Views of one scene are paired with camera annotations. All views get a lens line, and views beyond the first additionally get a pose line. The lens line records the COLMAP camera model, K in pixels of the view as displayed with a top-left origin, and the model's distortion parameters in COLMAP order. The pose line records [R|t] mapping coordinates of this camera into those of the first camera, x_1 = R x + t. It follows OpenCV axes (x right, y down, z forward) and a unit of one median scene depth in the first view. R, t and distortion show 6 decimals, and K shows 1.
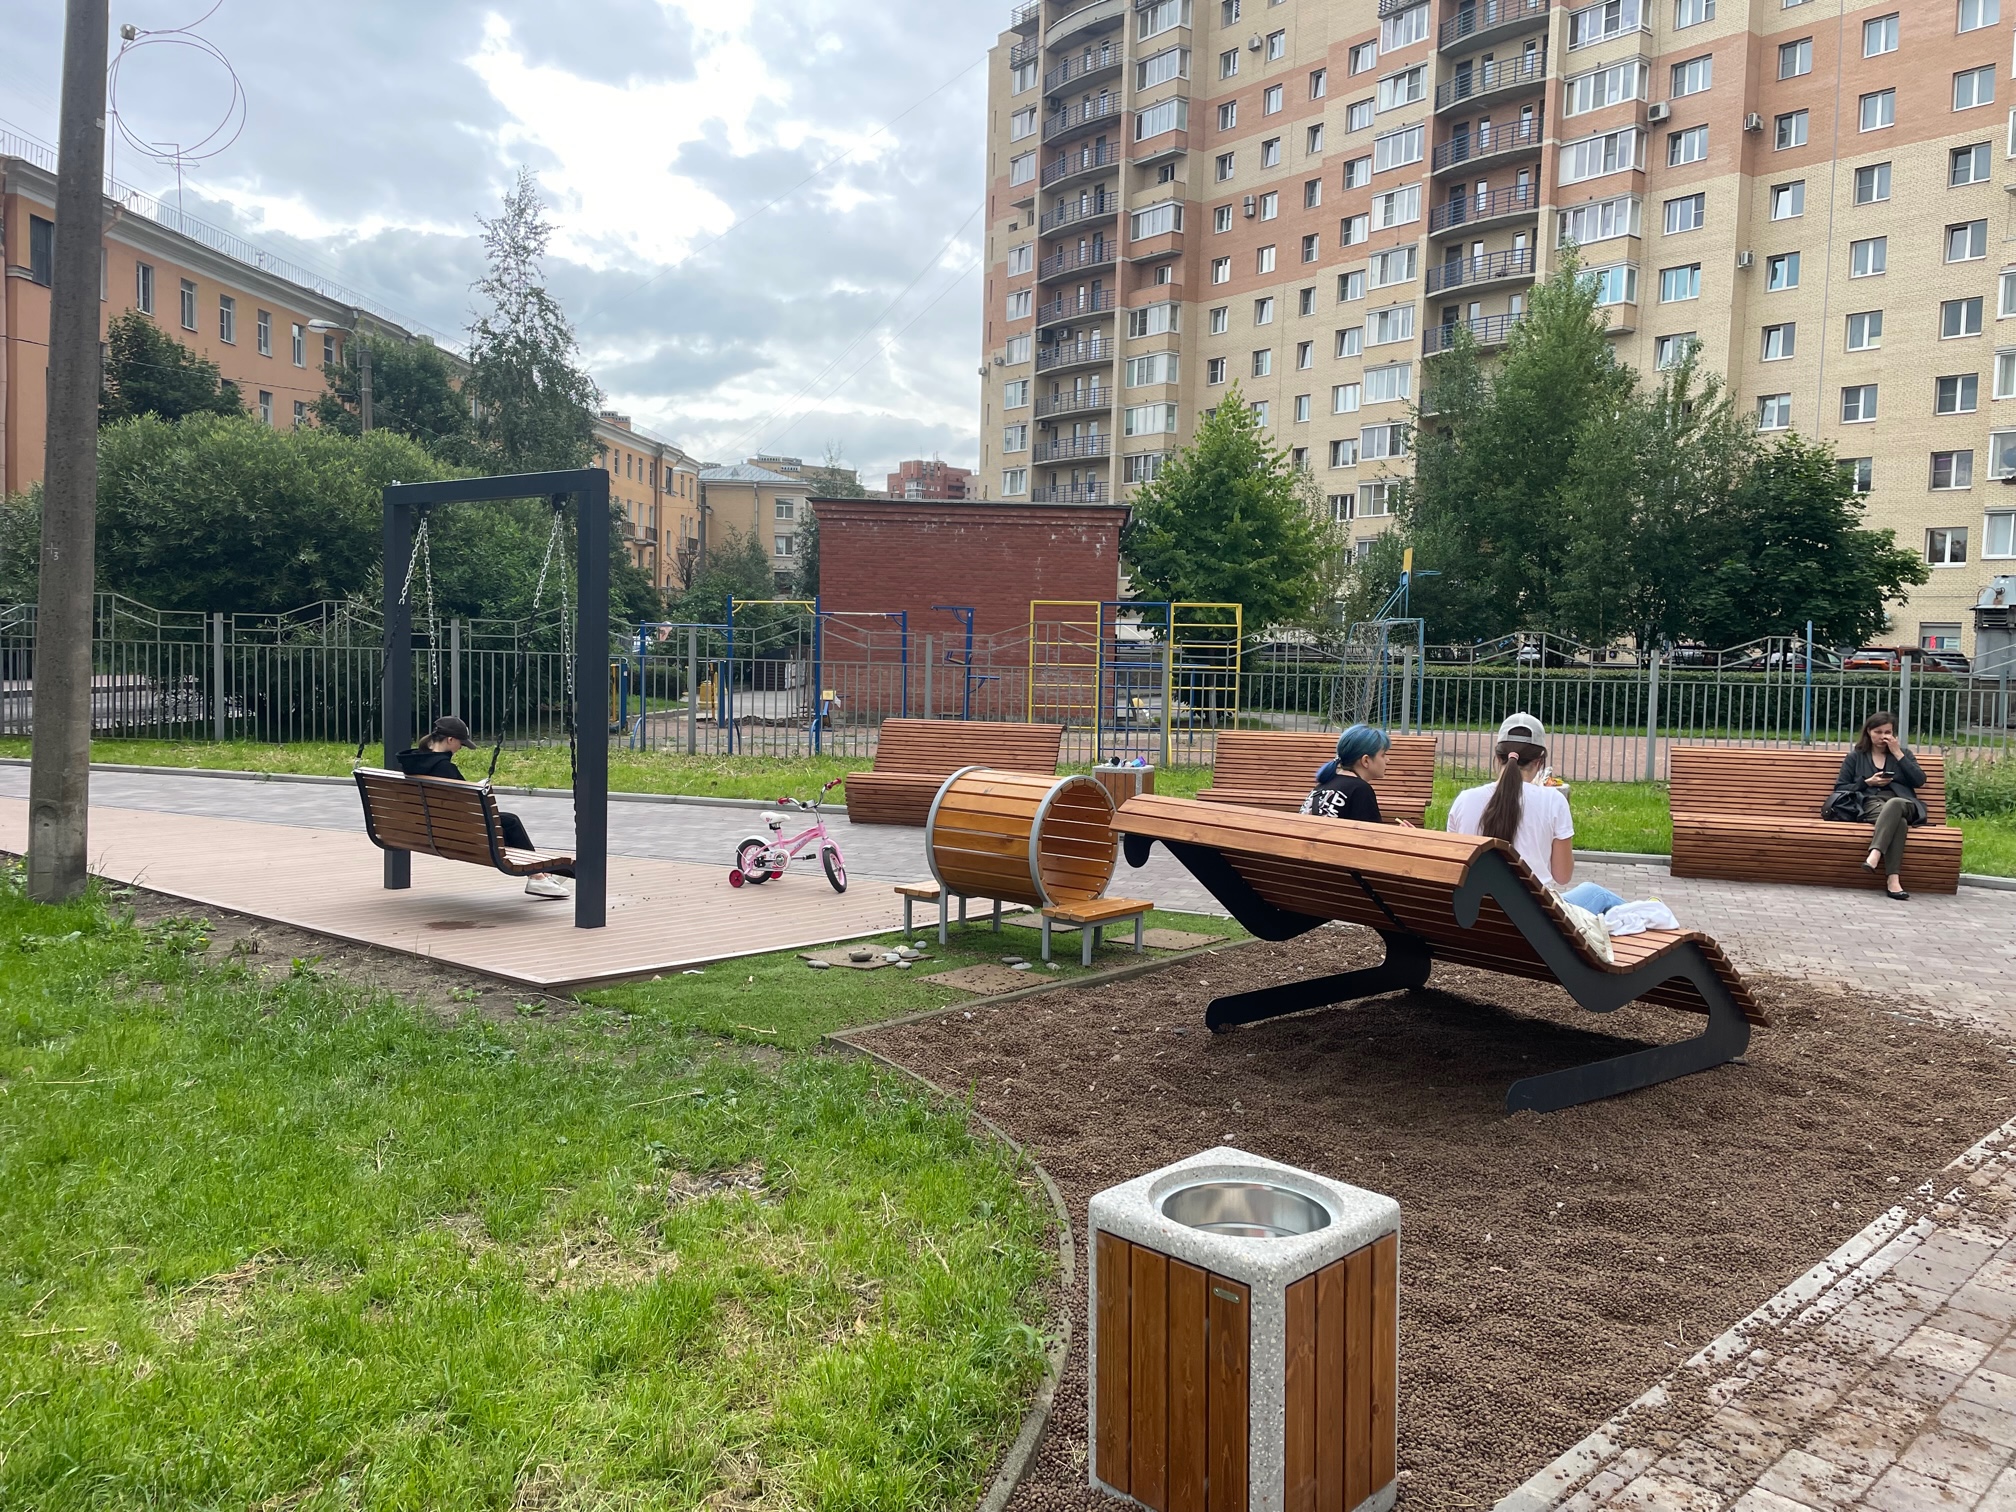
lens RADIAL K [[1661.9, 0, 1045.4], [0, 1661.9, 754.4], [0, 0, 1]] dist [0.123826, -0.181601]
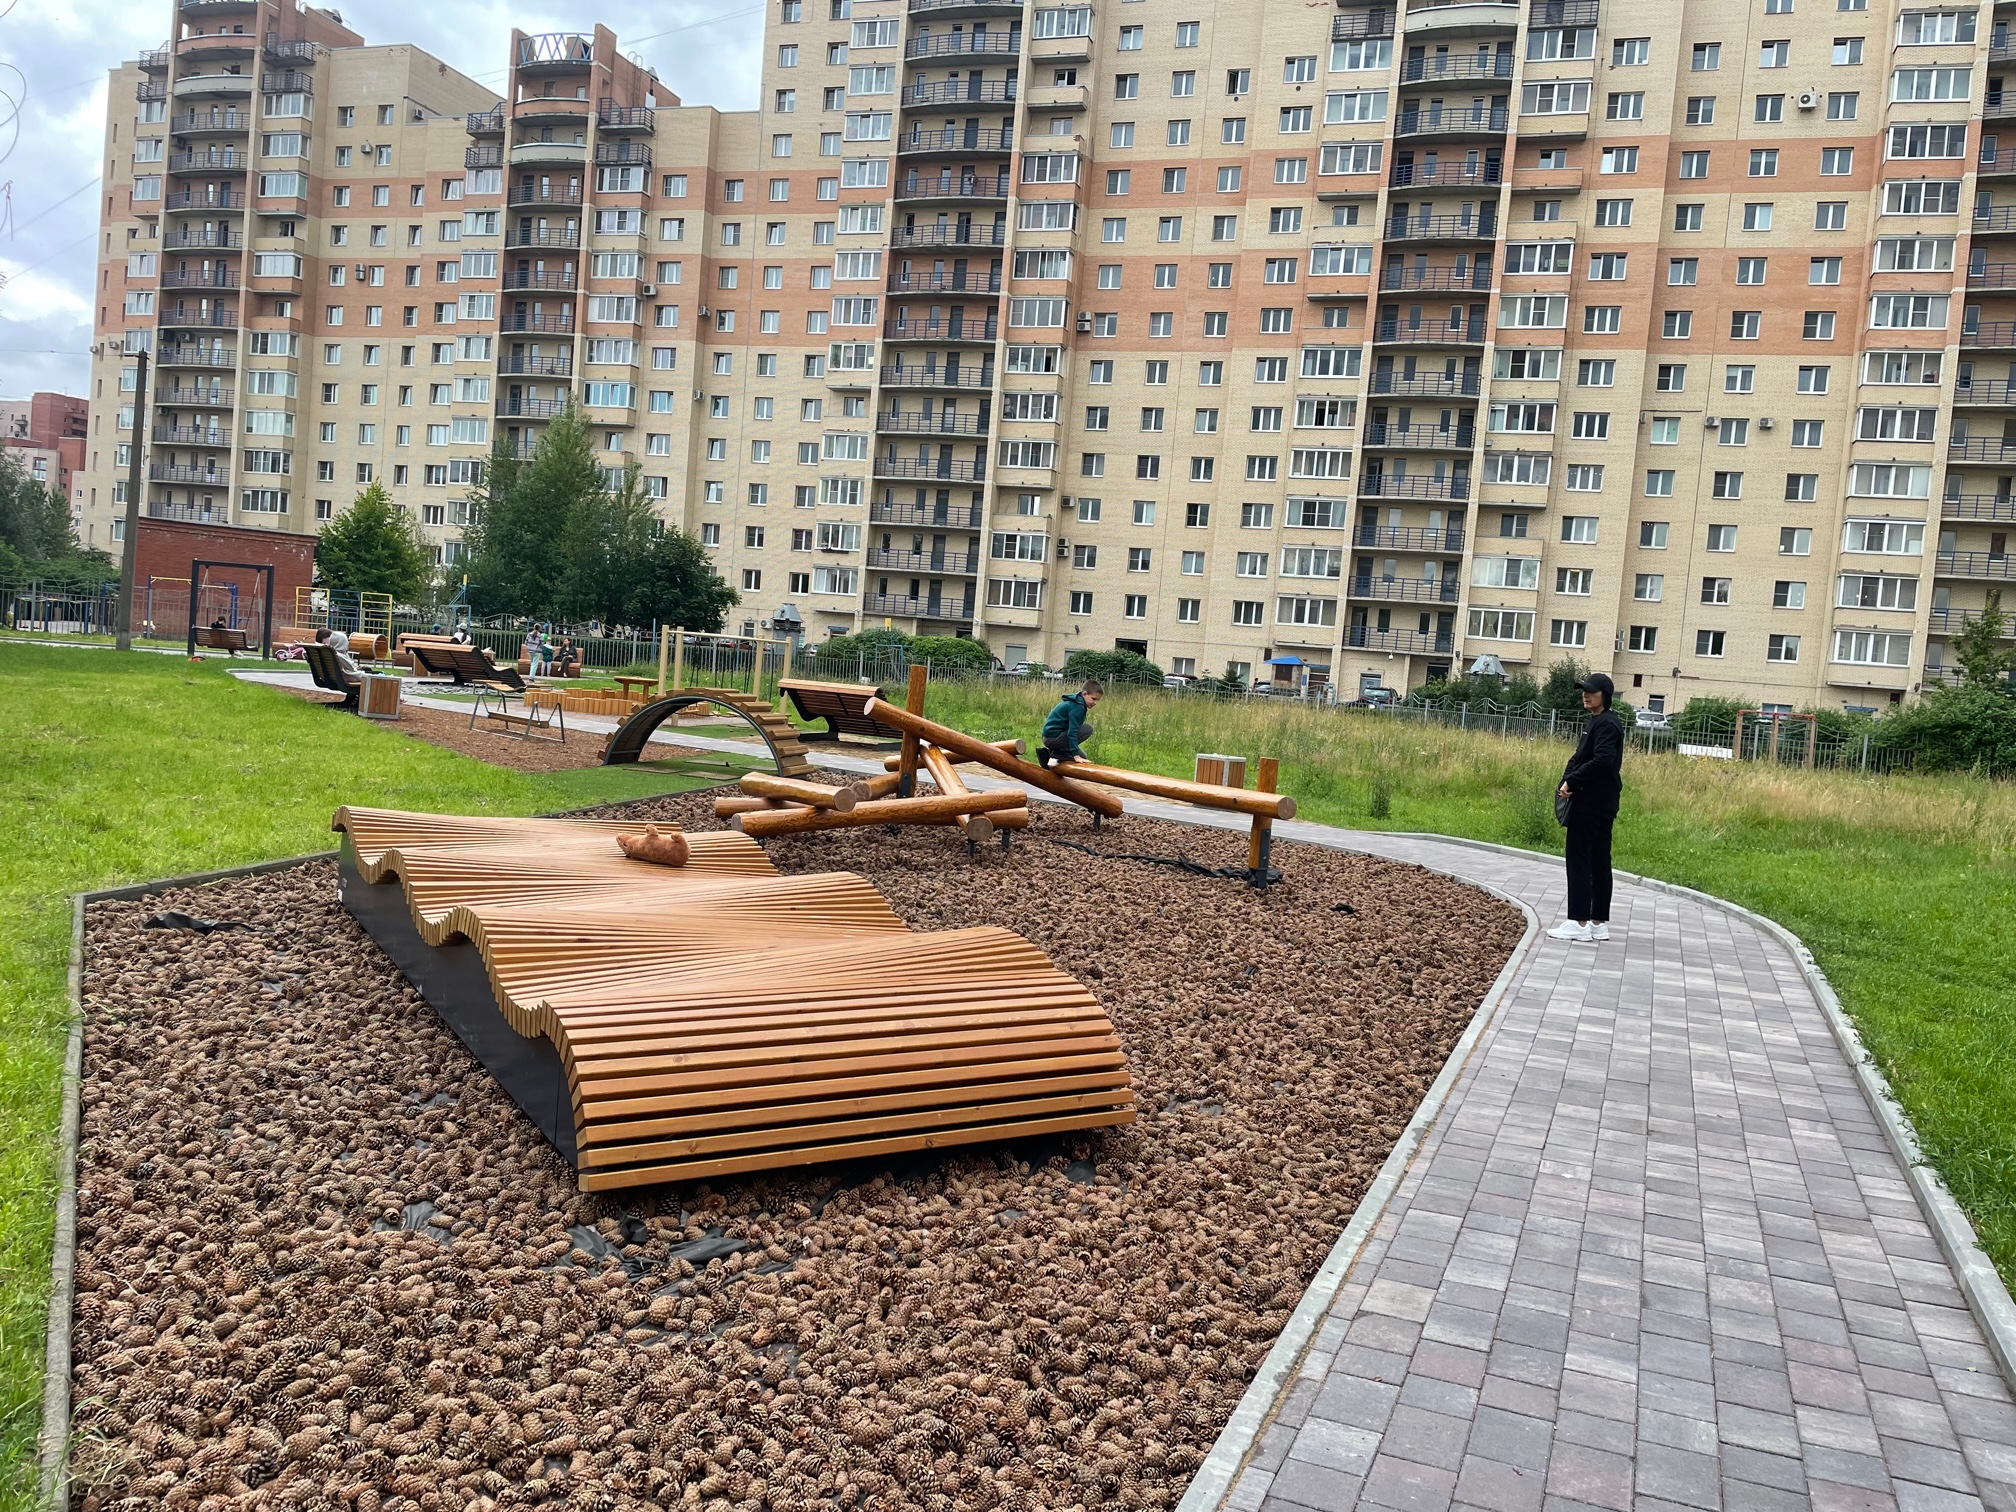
lens RADIAL K [[1661.9, 0, 1045.4], [0, 1661.9, 754.4], [0, 0, 1]] dist [0.123826, -0.181601]
pose [[0.863799, 0.019987, 0.503439, -0.078410], [-0.024824, 0.999688, 0.002905, 0.029723], [-0.503224, -0.015007, 0.864026, -0.430652]]
